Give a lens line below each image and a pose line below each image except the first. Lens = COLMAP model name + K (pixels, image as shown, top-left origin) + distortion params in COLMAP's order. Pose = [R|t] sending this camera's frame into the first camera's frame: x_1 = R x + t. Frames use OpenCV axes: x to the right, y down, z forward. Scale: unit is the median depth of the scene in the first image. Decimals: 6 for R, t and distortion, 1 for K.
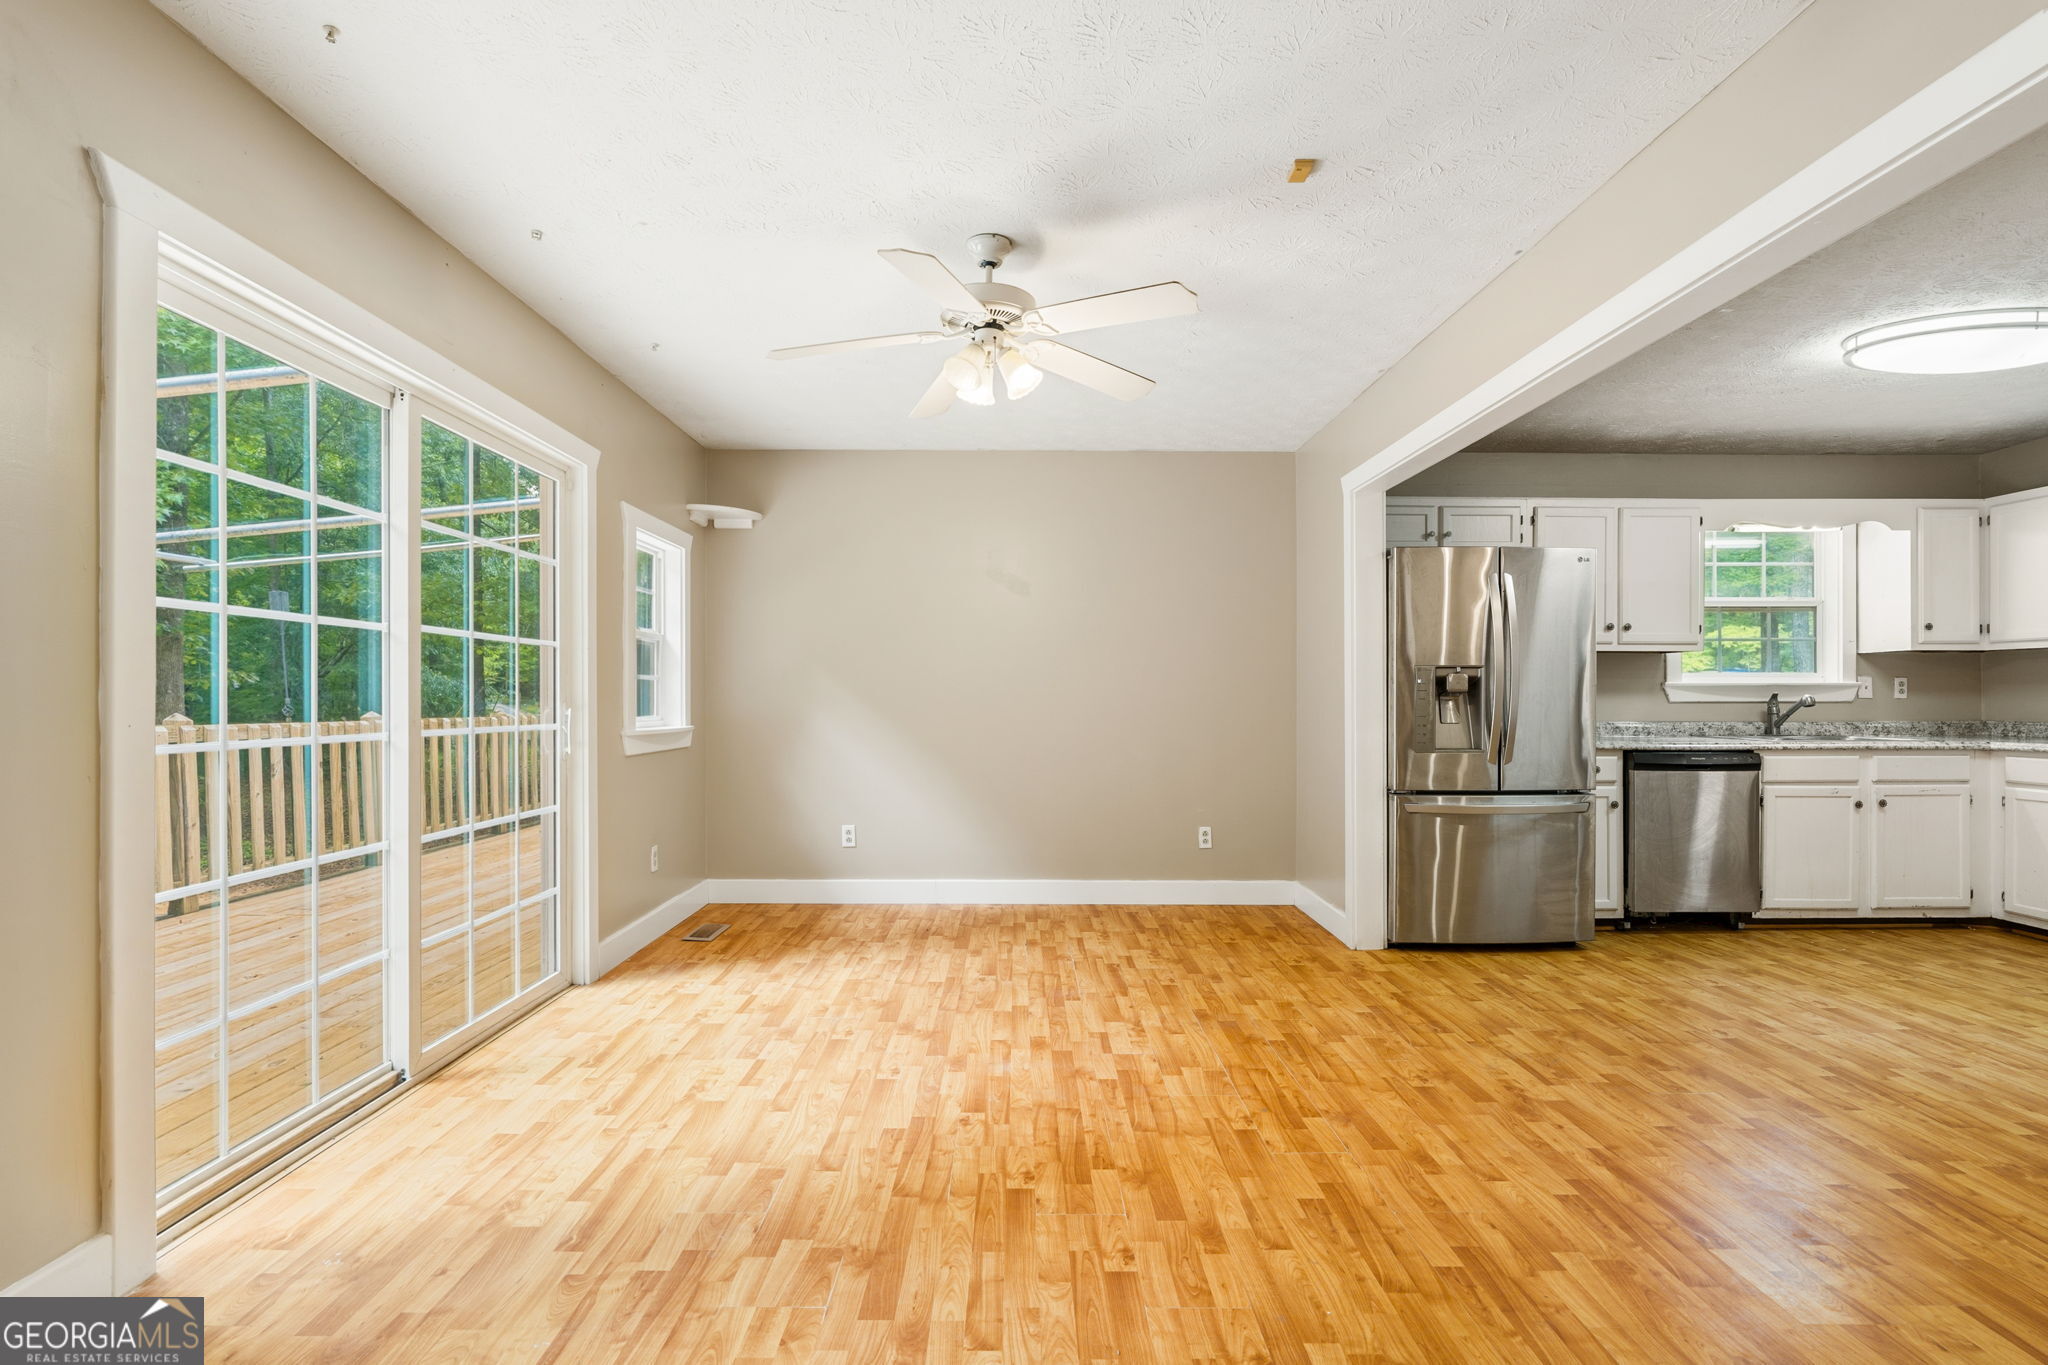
lens RADIAL K [[918.1, 0, 1025.2], [0, 918.1, 700.0], [0, 0, 1]] dist [-0.007776, 0.002337]
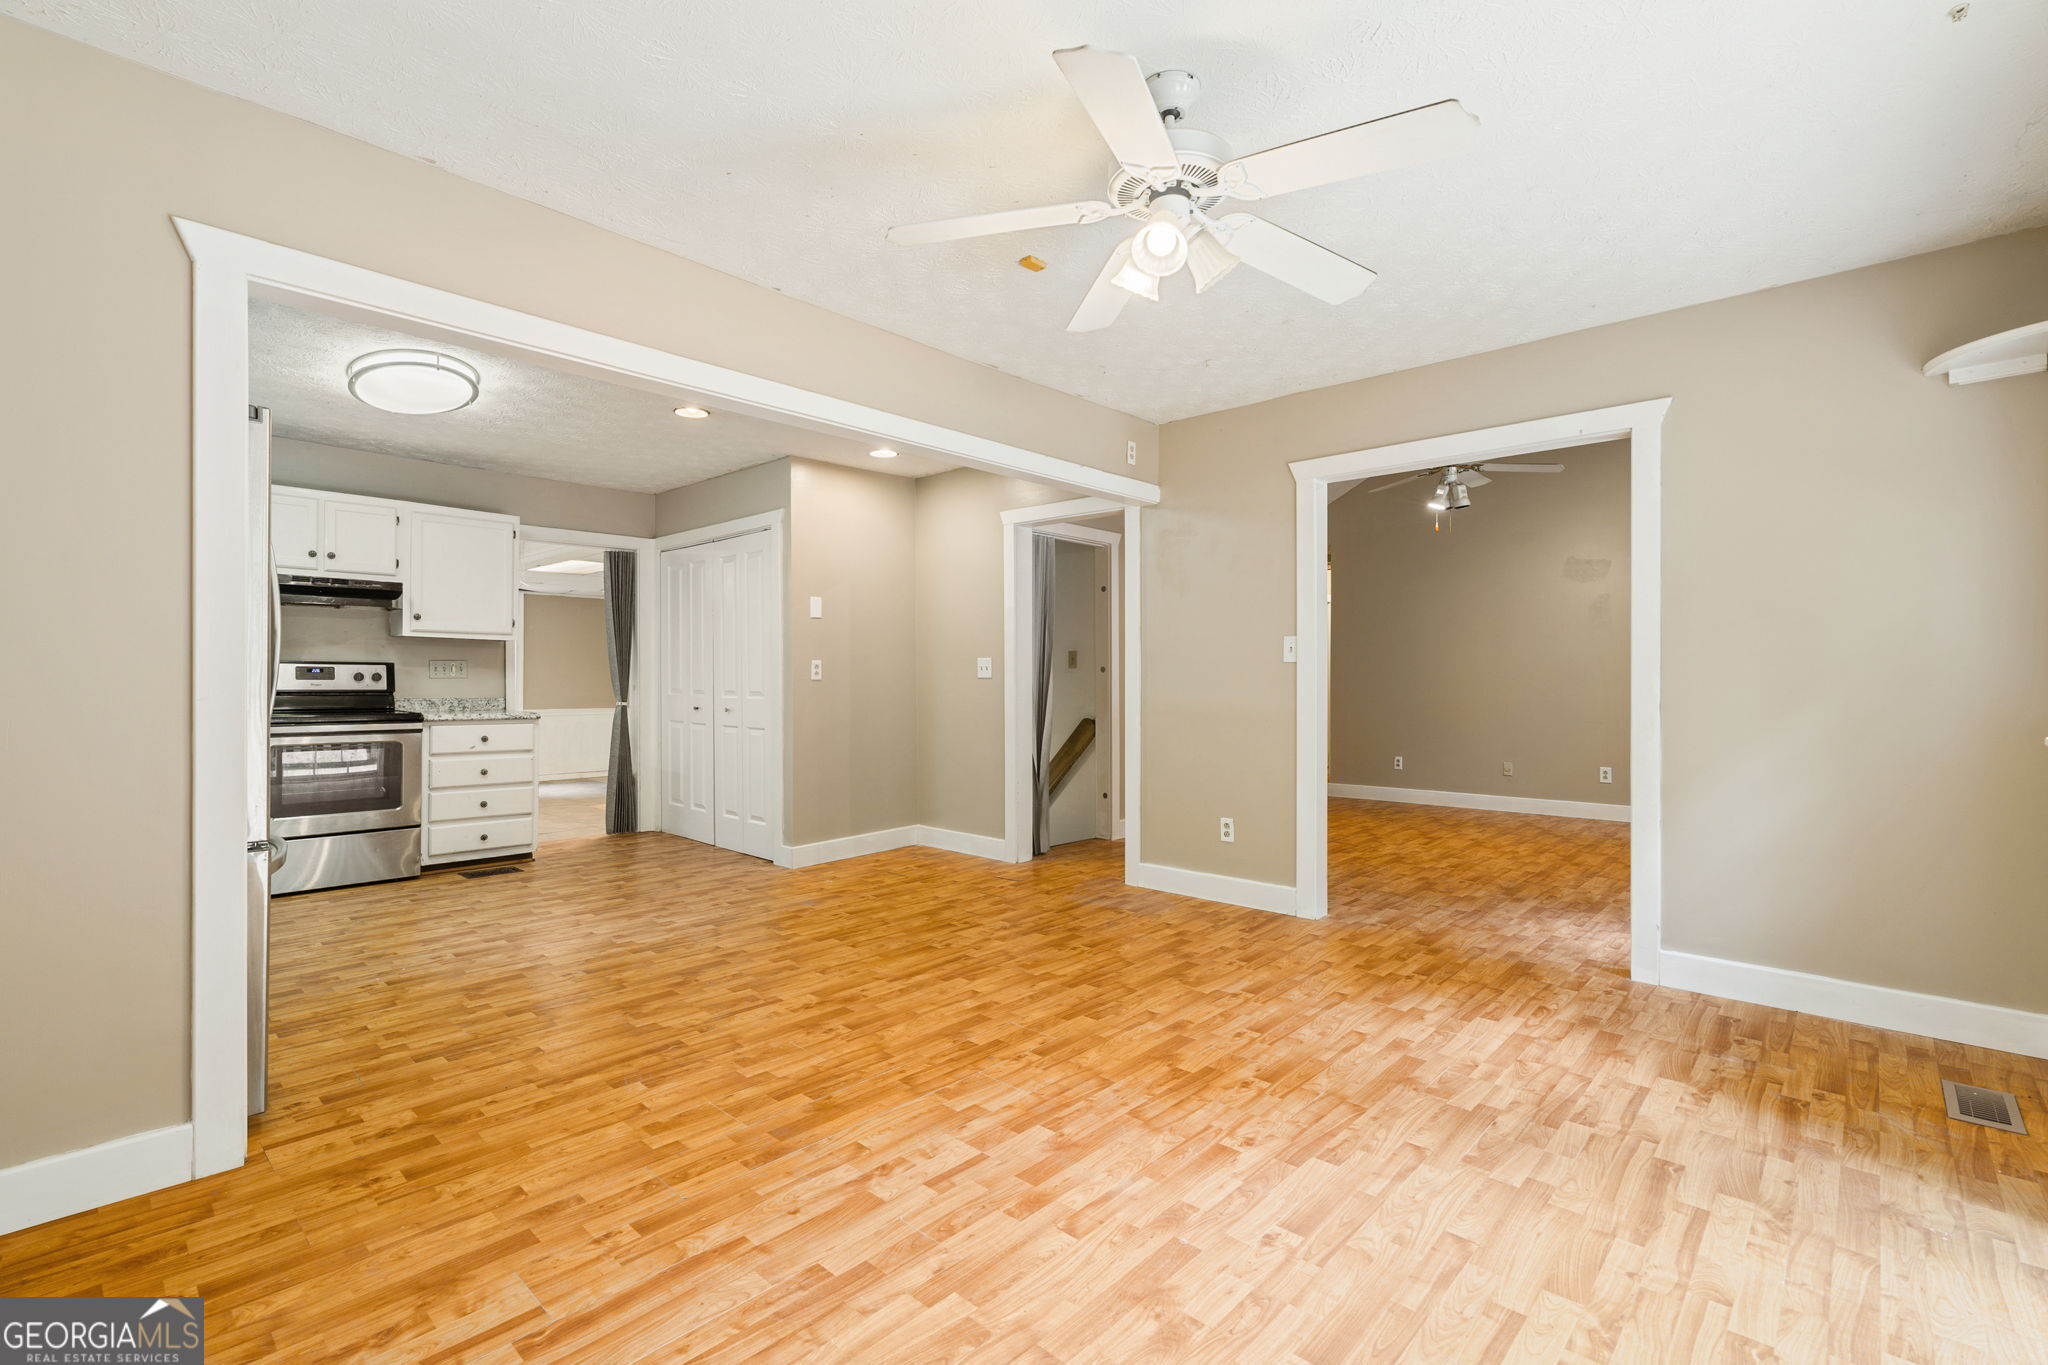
lens RADIAL K [[918.1, 0, 1016.6], [0, 918.1, 679.2], [0, 0, 1]] dist [-0.007776, 0.002337]
pose [[-0.721905, -0.002972, 0.691986, -0.379101], [-0.001816, 0.999995, 0.002400, -0.003862], [-0.691990, 0.000476, -0.721907, 1.299916]]
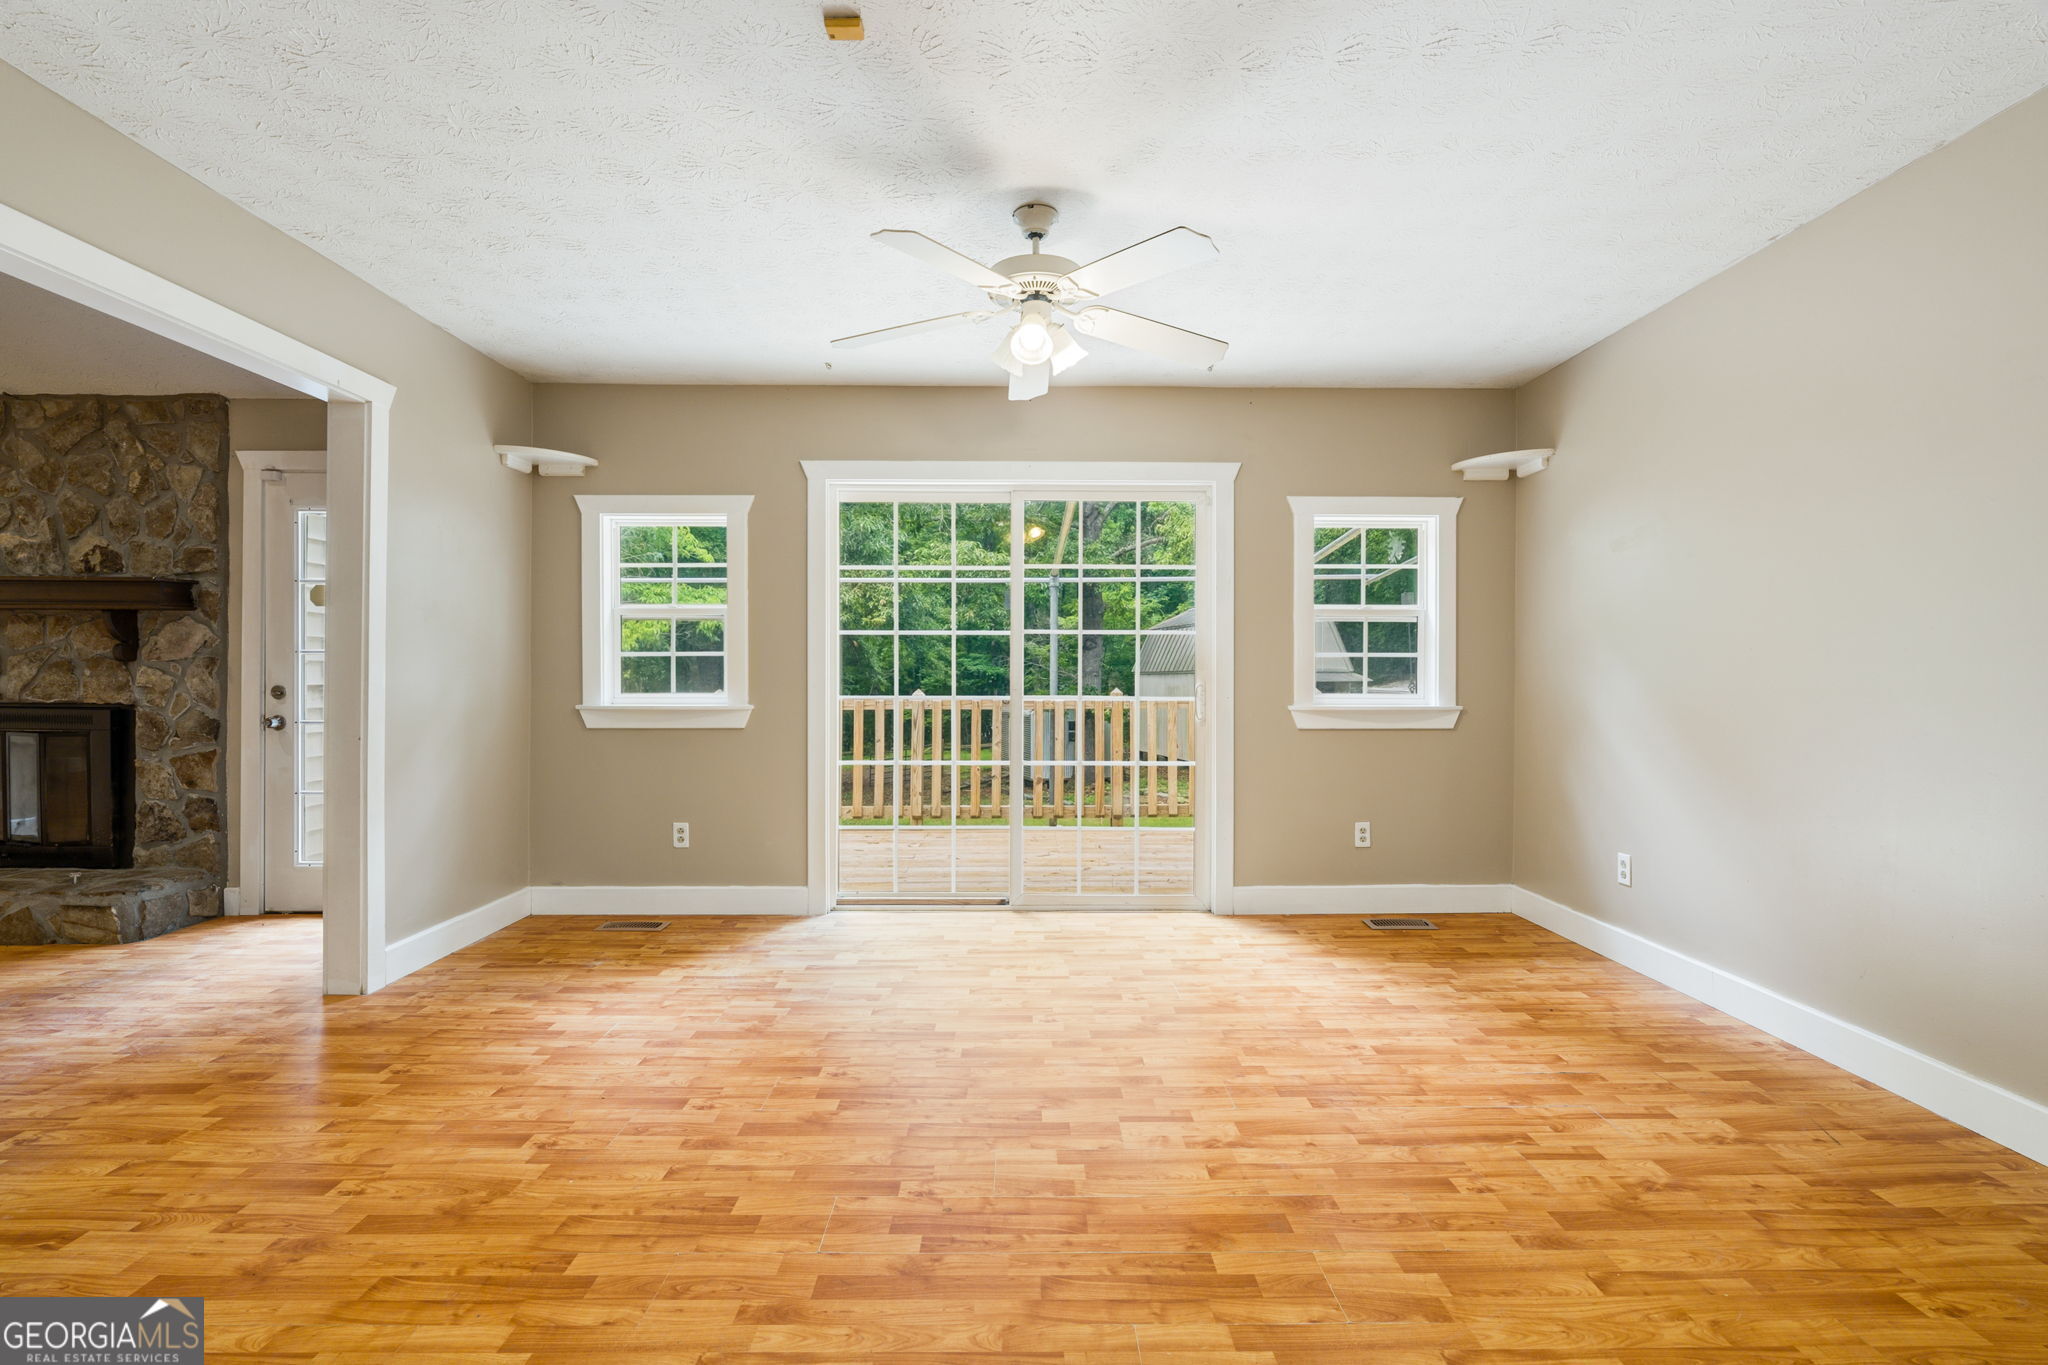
lens RADIAL K [[918.1, 0, 1029.5], [0, 918.1, 680.2], [0, 0, 1]] dist [-0.007776, 0.002337]
pose [[0.009498, 0.001715, -0.999953, 0.755578], [-0.003924, 0.999991, 0.001678, 0.002742], [0.999947, 0.003908, 0.009505, 0.779525]]
